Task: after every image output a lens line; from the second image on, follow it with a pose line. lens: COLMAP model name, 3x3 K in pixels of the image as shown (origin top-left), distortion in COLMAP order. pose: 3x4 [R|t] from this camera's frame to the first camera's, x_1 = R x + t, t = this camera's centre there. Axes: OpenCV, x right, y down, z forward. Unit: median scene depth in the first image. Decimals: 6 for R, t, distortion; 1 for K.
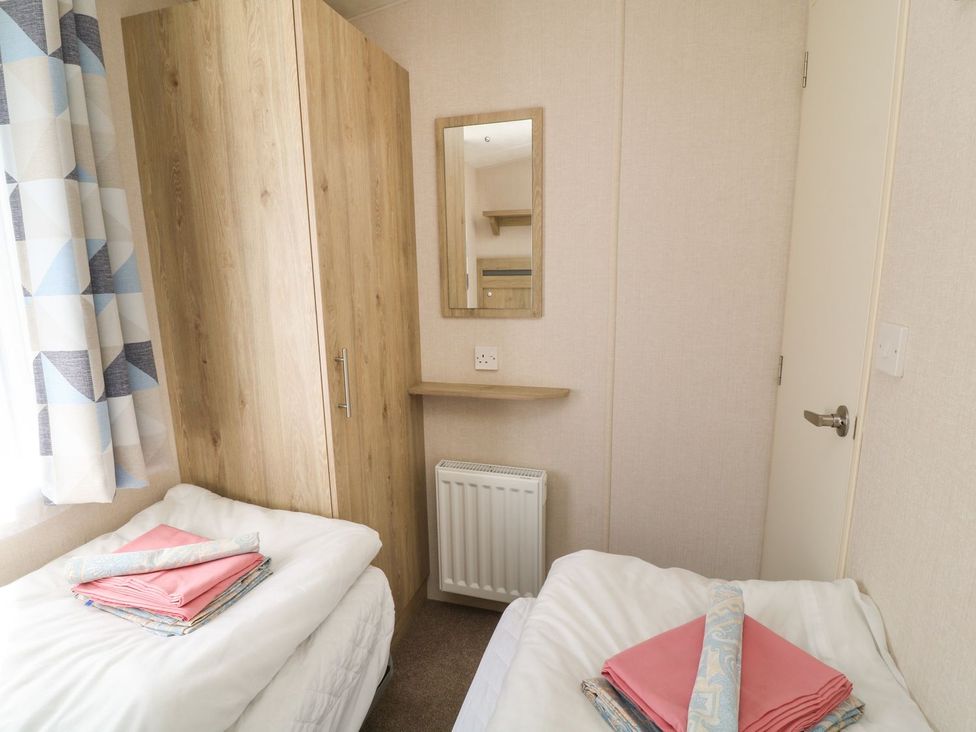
lens RADIAL K [[531.3, 0, 488.0], [0, 531.3, 366.0], [0, 0, 1]] dist [-0.002197, -0.001440]
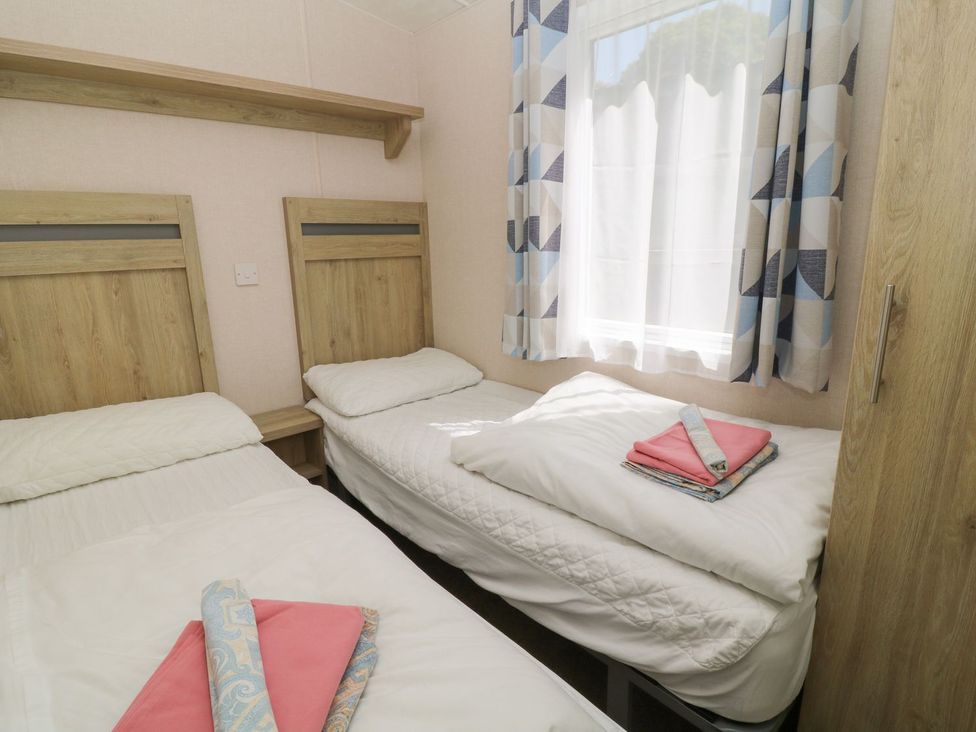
lens RADIAL K [[531.3, 0, 488.0], [0, 531.3, 366.0], [0, 0, 1]] dist [-0.002197, -0.001440]
pose [[-0.540659, 0.231046, -0.808892, 0.582243], [-0.104582, 0.935625, 0.337147, -0.130278], [0.834716, 0.266877, -0.481691, 1.191233]]
